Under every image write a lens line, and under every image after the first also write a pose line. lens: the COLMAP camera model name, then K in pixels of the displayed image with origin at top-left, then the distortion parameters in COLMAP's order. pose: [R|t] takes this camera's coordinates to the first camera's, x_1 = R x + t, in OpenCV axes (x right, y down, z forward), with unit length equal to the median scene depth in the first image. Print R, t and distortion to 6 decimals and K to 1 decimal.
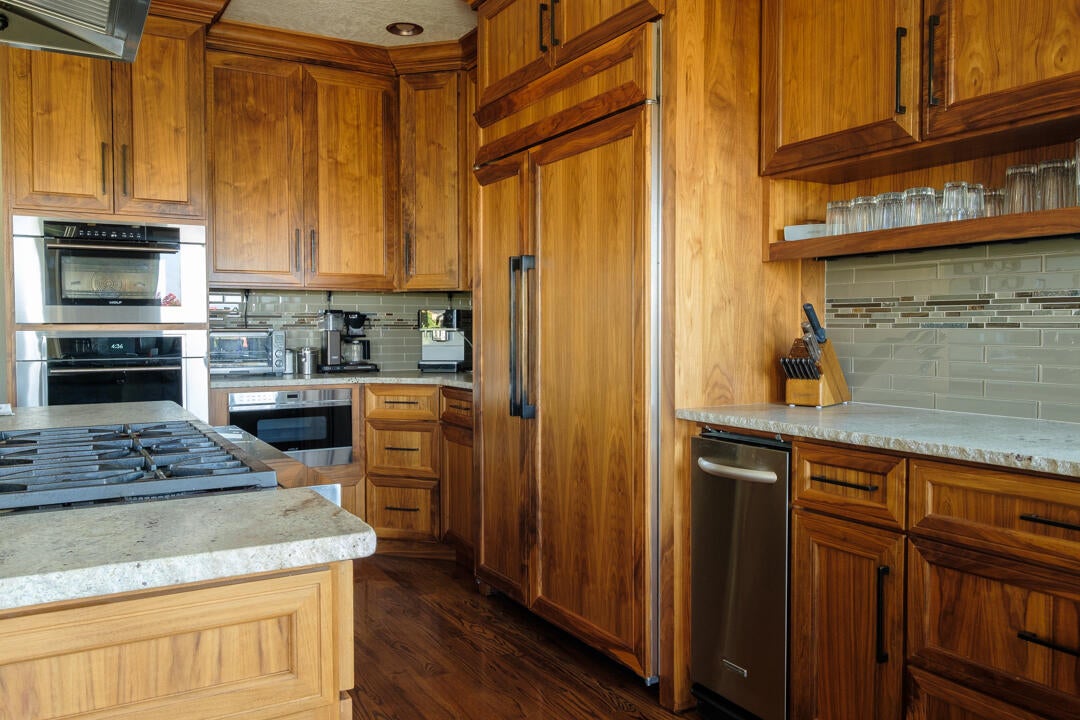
lens RADIAL K [[859.4, 0, 540.0], [0, 859.4, 360.0], [0, 0, 1]] dist [0.002590, 0.003830]
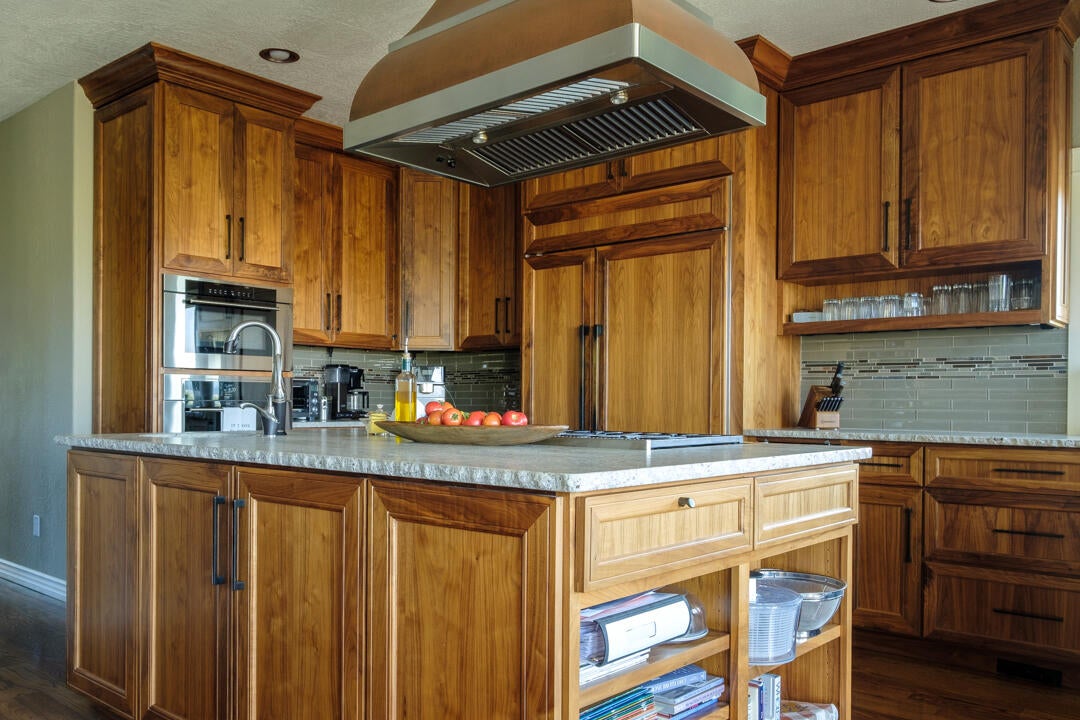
lens RADIAL K [[880.0, 0, 537.1], [0, 880.0, 411.6], [0, 0, 1]] dist [0.001982, -0.002461]
pose [[0.946449, 0.004540, 0.322822, -0.662395], [0.002865, 0.999744, -0.022461, 0.056417], [-0.322841, 0.022183, 0.946193, -0.346859]]
